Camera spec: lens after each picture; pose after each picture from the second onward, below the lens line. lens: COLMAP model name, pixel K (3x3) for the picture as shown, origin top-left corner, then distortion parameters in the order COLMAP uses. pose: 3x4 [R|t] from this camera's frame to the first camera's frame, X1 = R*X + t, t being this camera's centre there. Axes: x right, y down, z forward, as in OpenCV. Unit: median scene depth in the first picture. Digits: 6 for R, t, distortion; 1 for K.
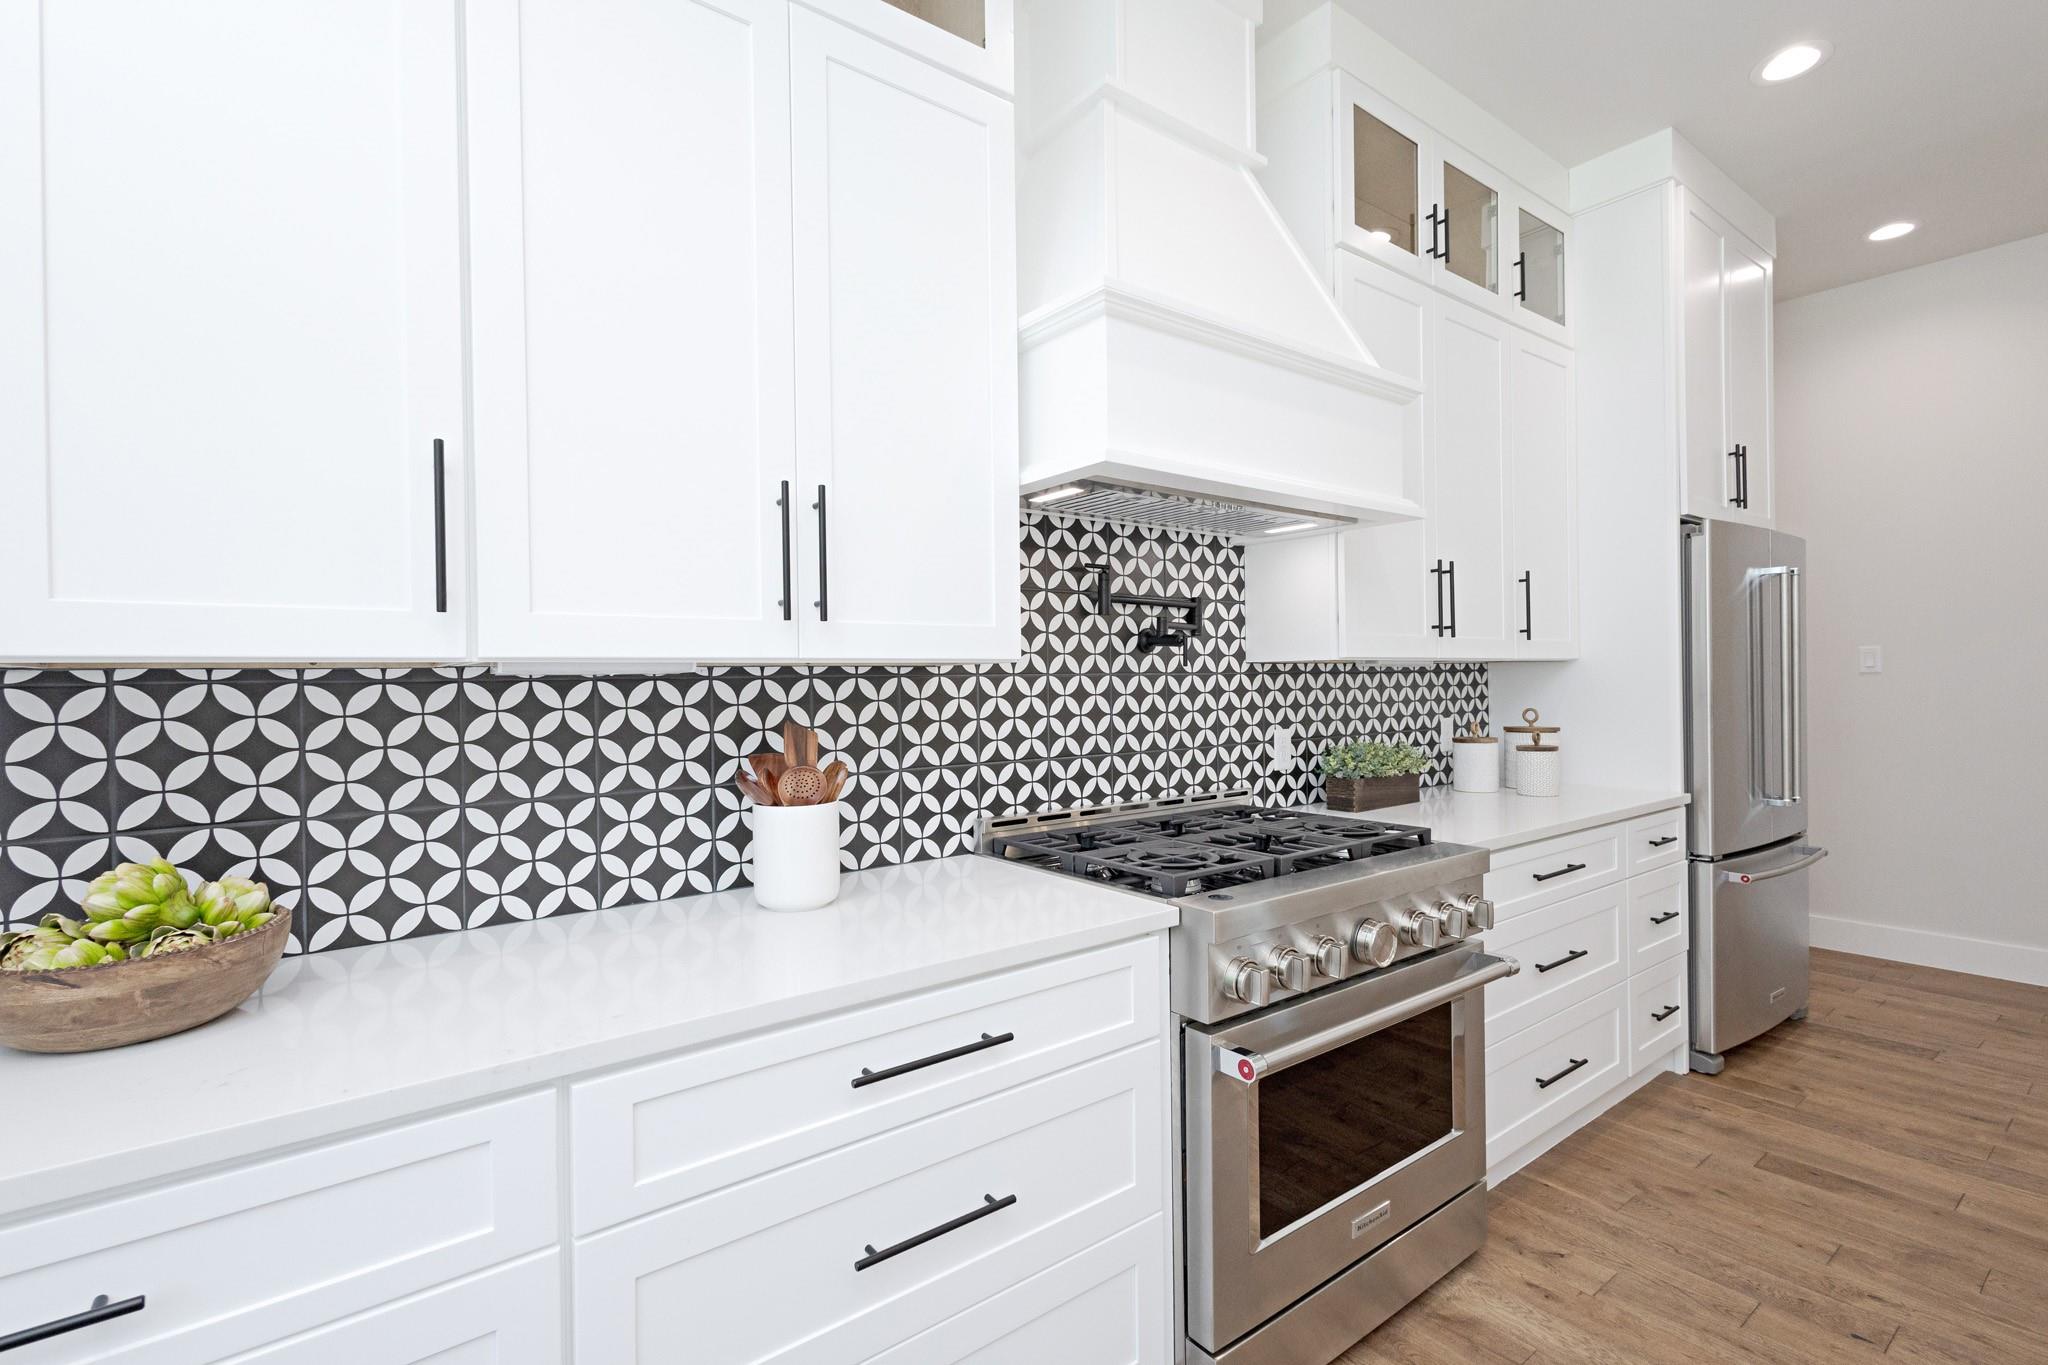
lens RADIAL K [[939.8, 0, 1019.8], [0, 939.8, 690.1], [0, 0, 1]] dist [0.001903, -0.000085]
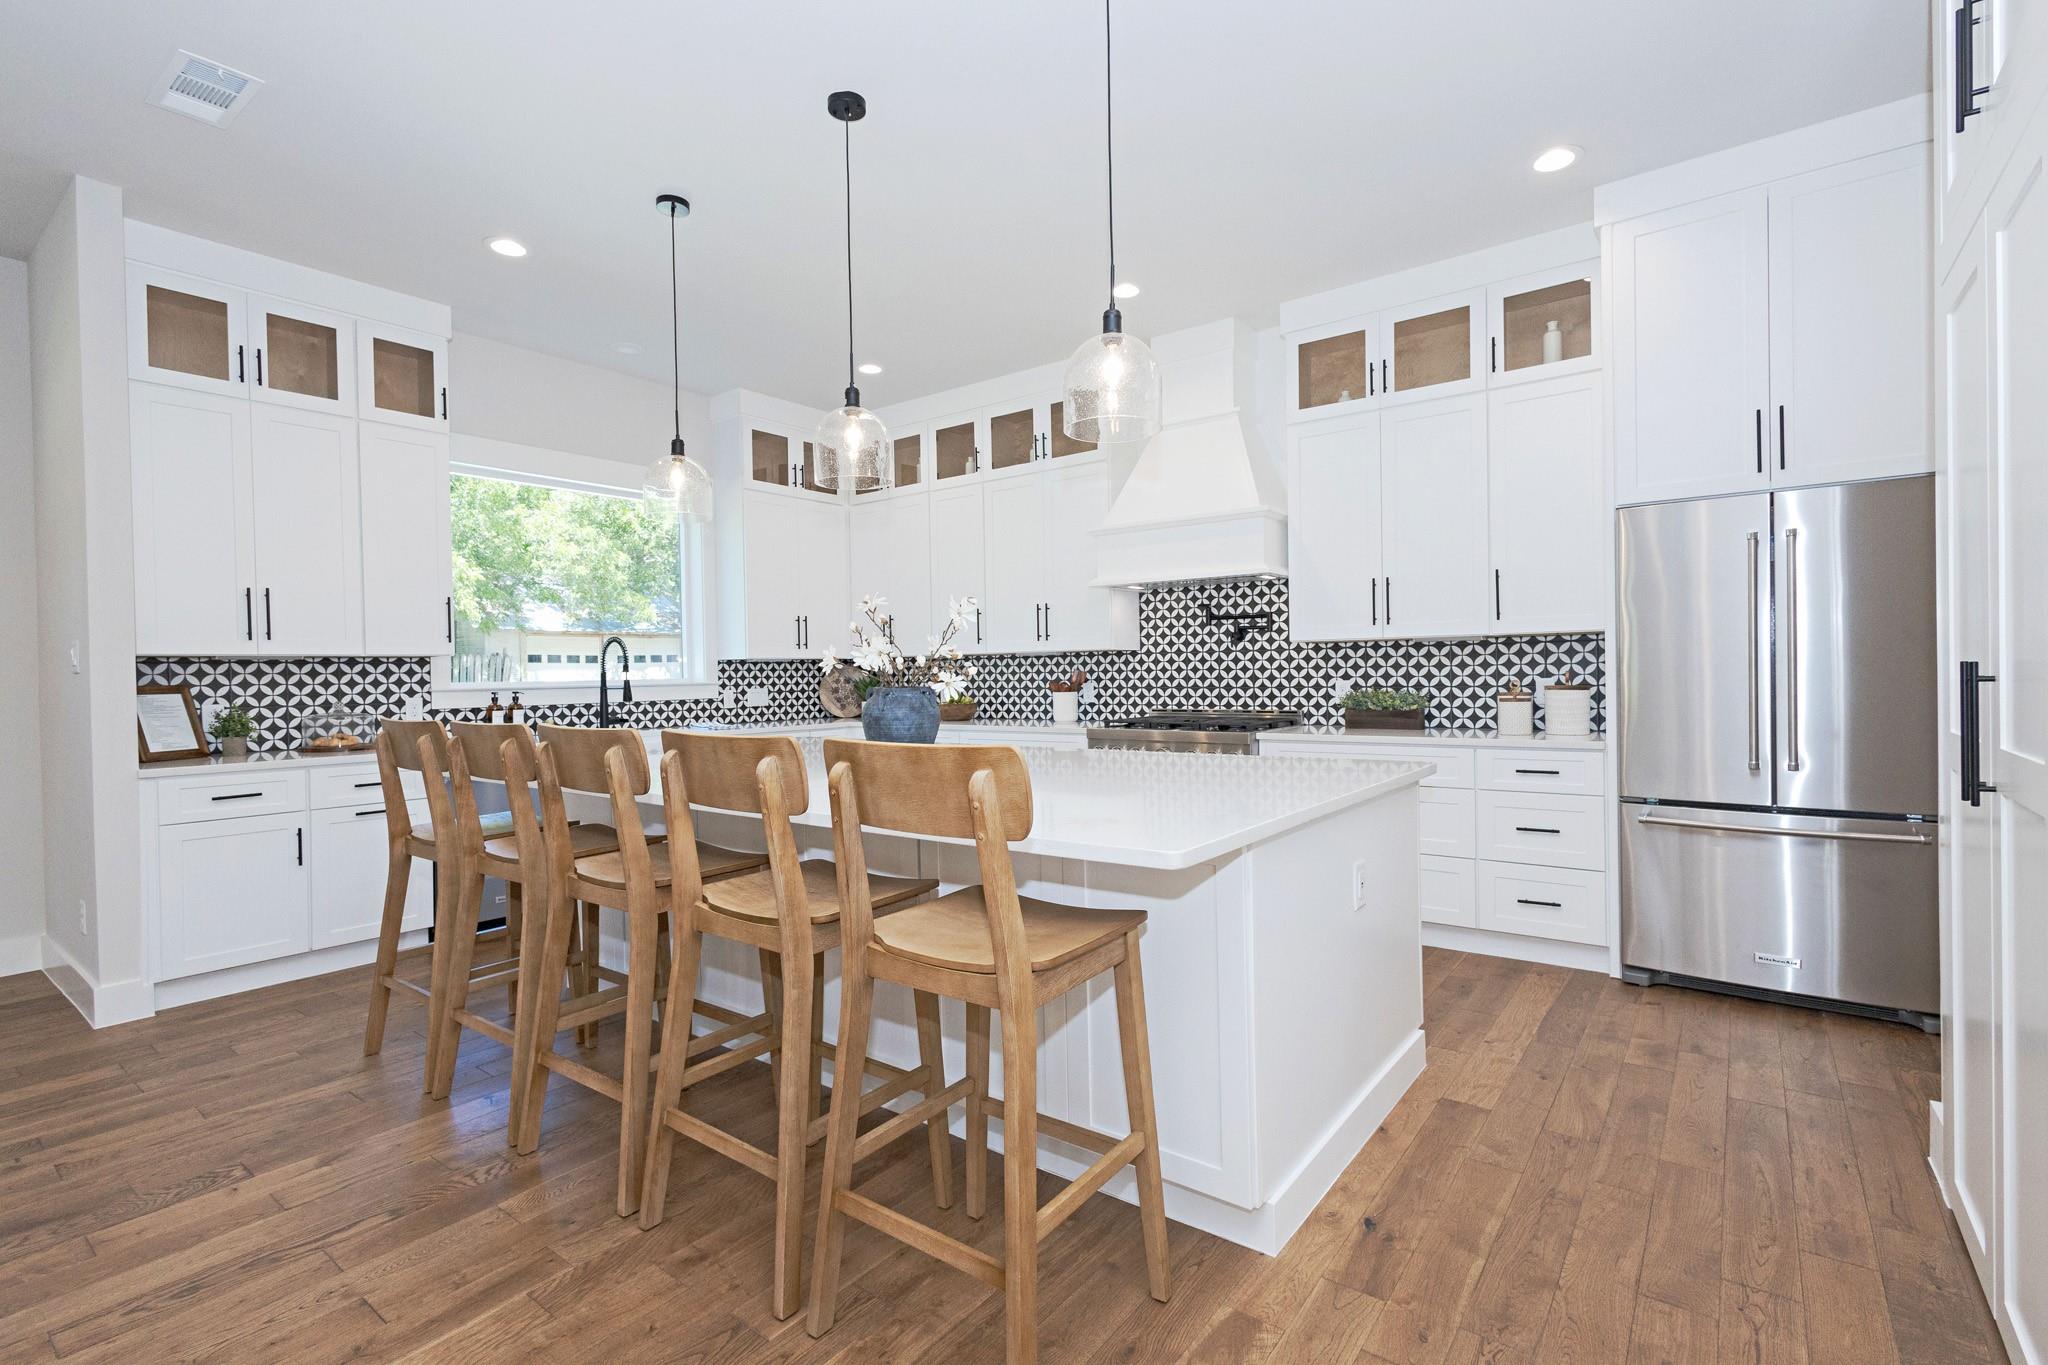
lens RADIAL K [[939.8, 0, 1016.0], [0, 939.8, 673.9], [0, 0, 1]] dist [0.001903, -0.000085]
pose [[0.285499, 0.024693, -0.958061, 2.009316], [0.018516, 0.999339, 0.031275, -0.040777], [0.958200, -0.026668, 0.284854, -0.089627]]
